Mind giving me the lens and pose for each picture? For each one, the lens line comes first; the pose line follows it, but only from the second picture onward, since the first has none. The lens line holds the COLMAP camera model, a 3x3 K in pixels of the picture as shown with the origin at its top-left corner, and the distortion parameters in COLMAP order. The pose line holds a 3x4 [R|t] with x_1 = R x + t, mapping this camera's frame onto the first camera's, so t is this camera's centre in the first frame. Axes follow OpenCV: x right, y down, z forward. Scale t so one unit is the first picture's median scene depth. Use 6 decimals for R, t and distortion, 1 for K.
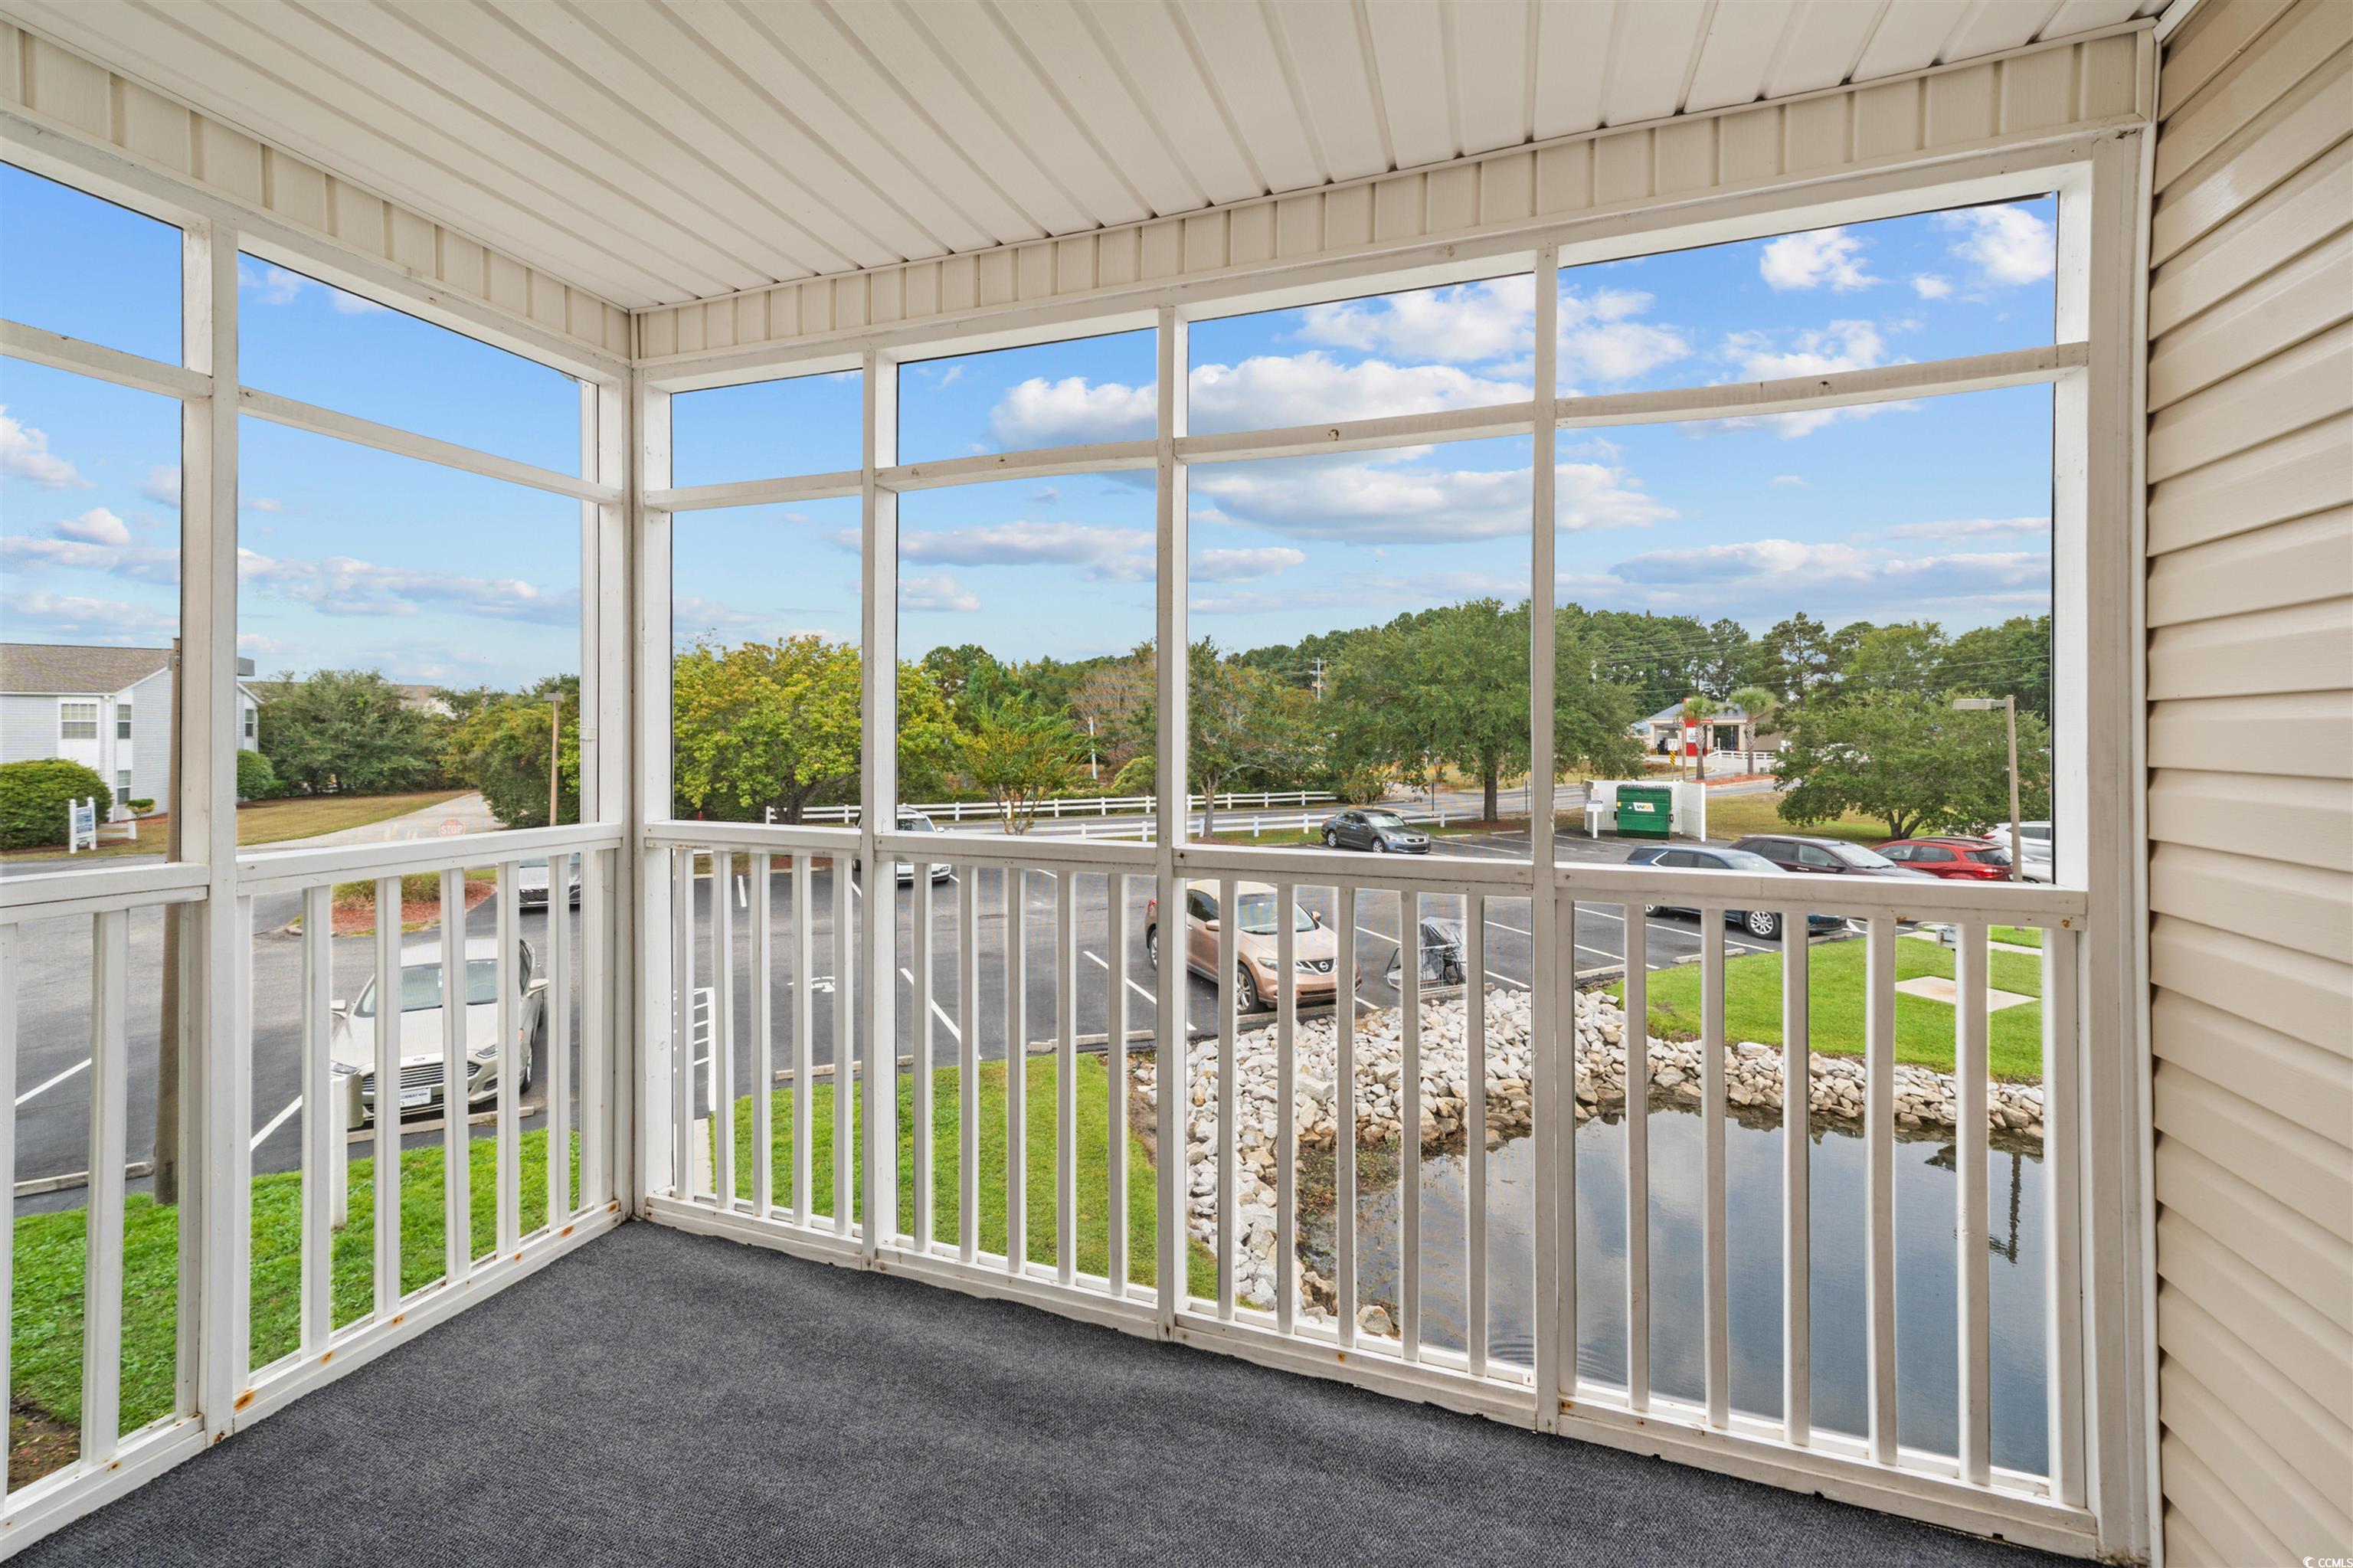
lens RADIAL K [[948.5, 0, 1208.2], [0, 948.5, 726.5], [0, 0, 1]] dist [0.002715, -0.000020]
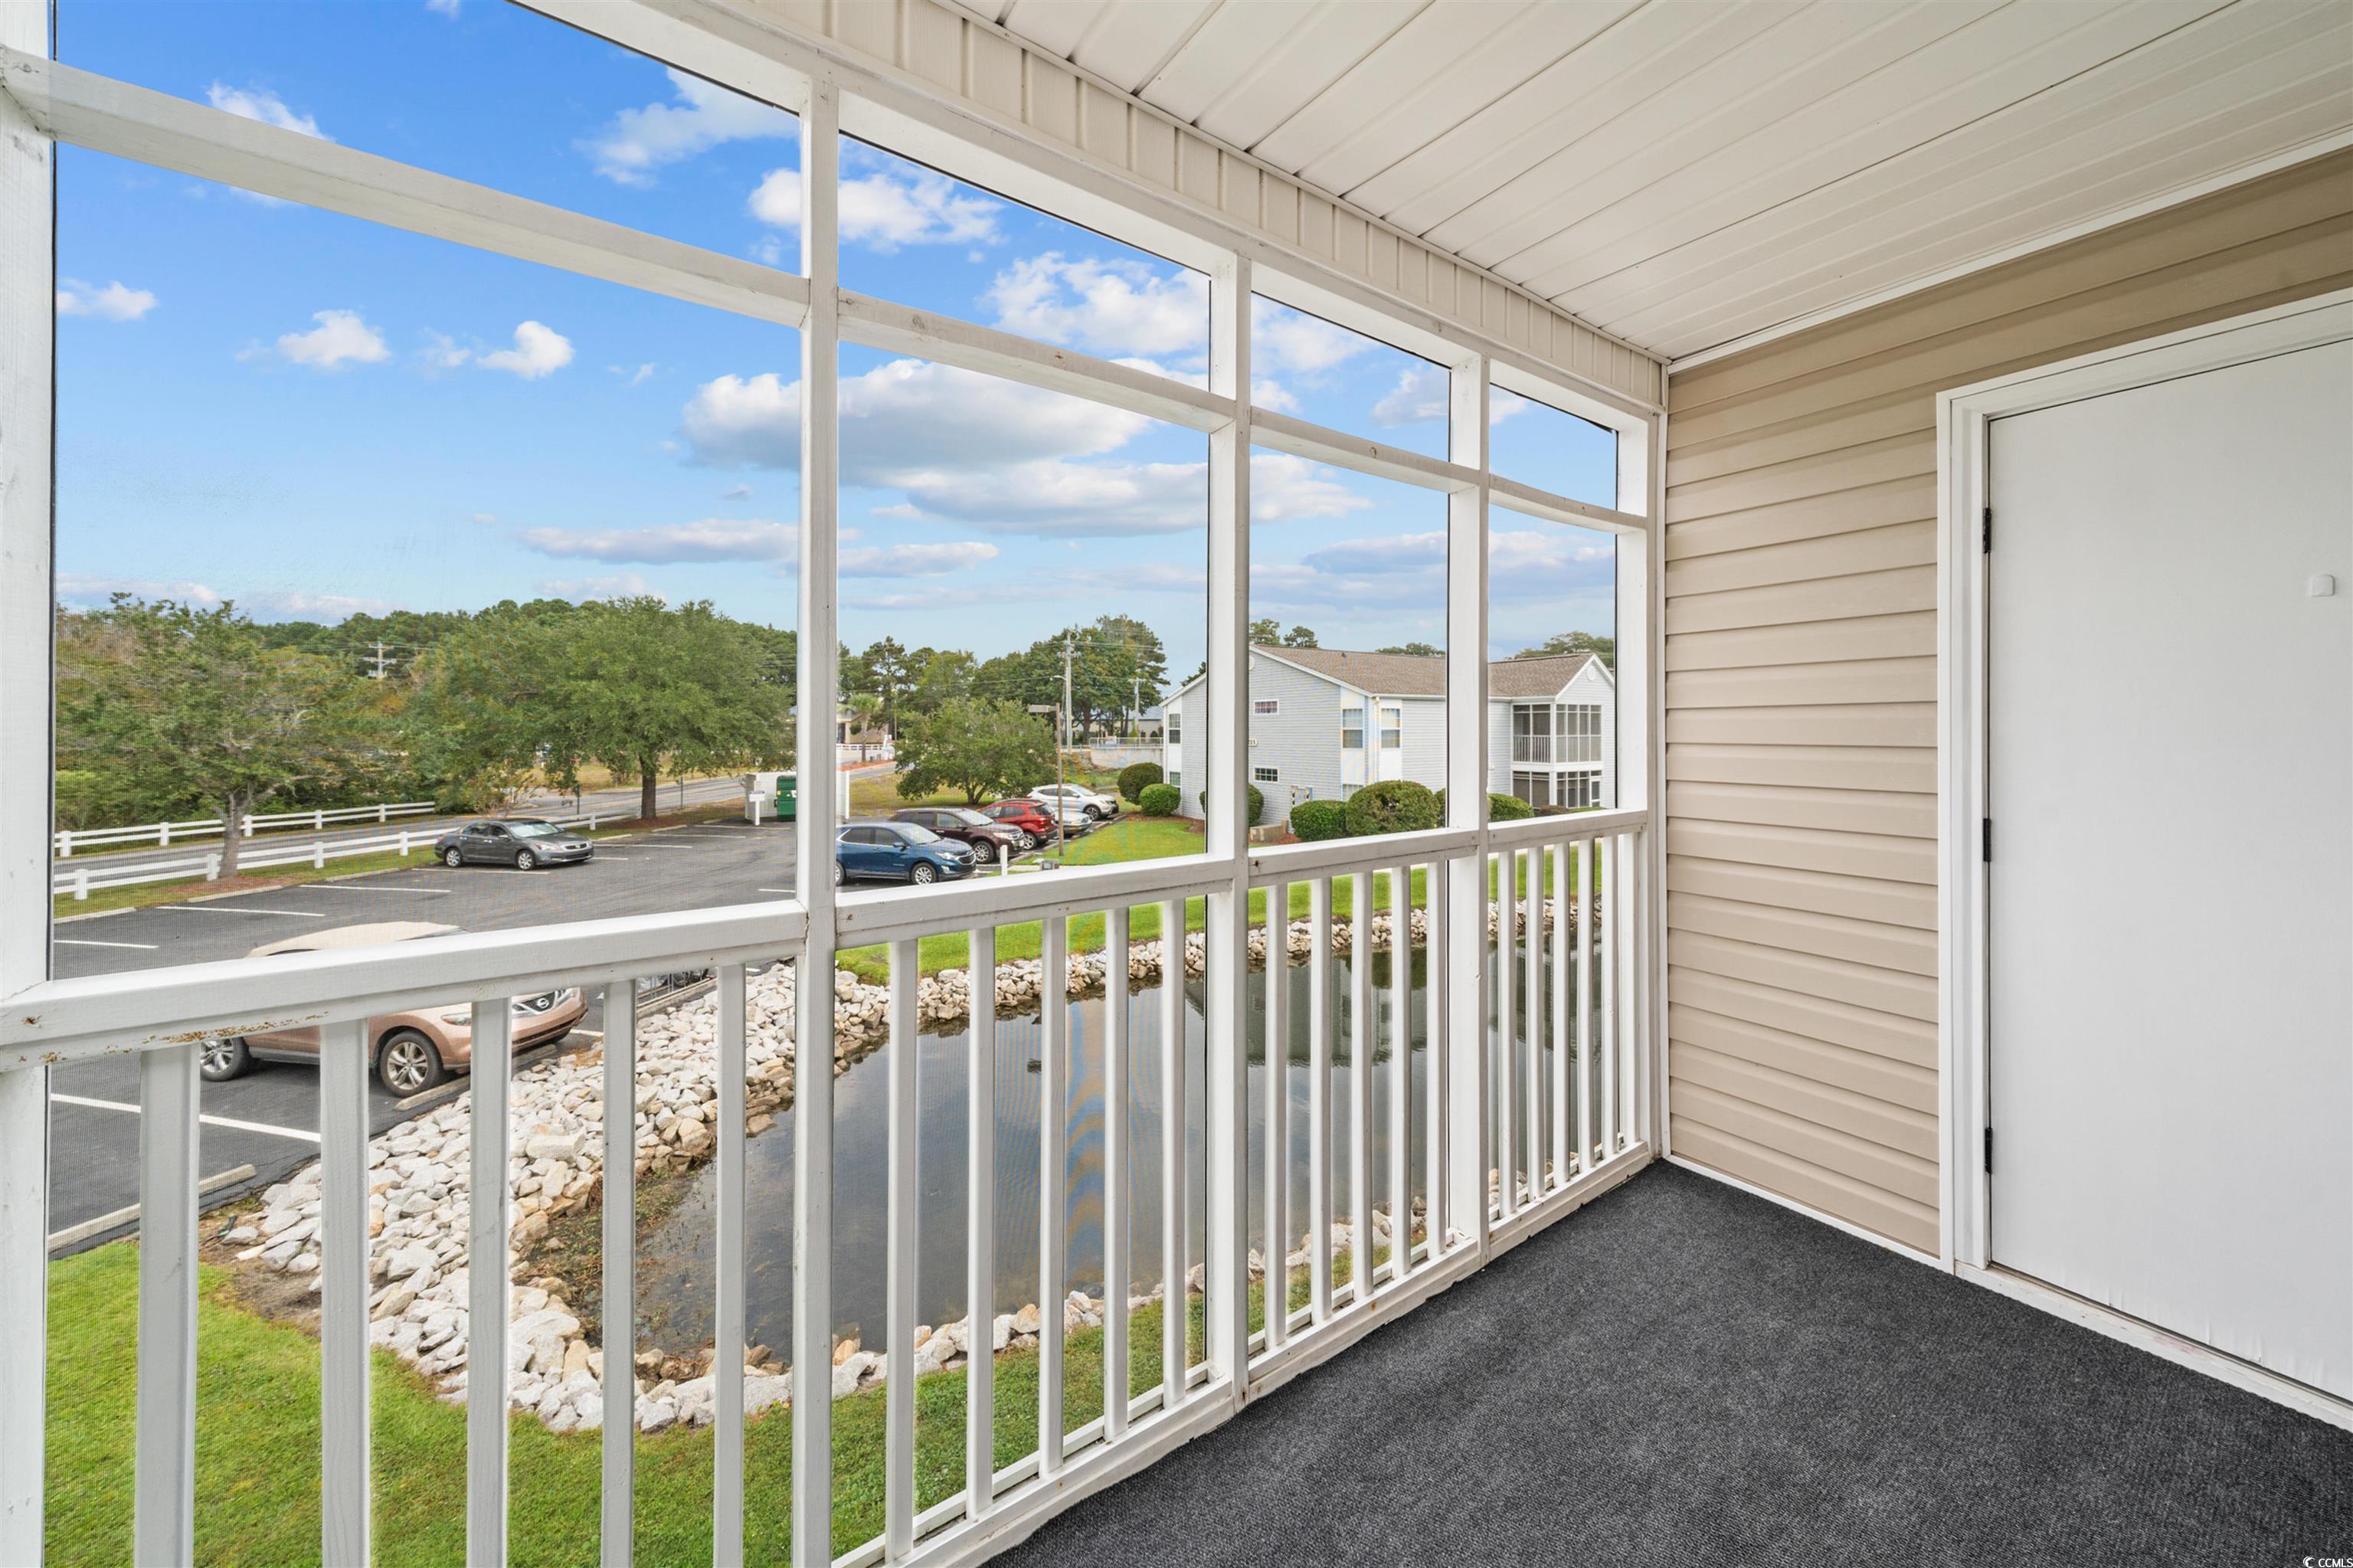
lens RADIAL K [[818.5, 0, 1116.9], [0, 818.5, 720.8], [0, 0, 1]] dist [-0.000234, -0.000027]
pose [[0.601069, 0.000914, 0.799197, -0.102625], [0.002644, 0.999992, -0.003132, 0.000131], [-0.799193, 0.003995, 0.601062, 0.088358]]
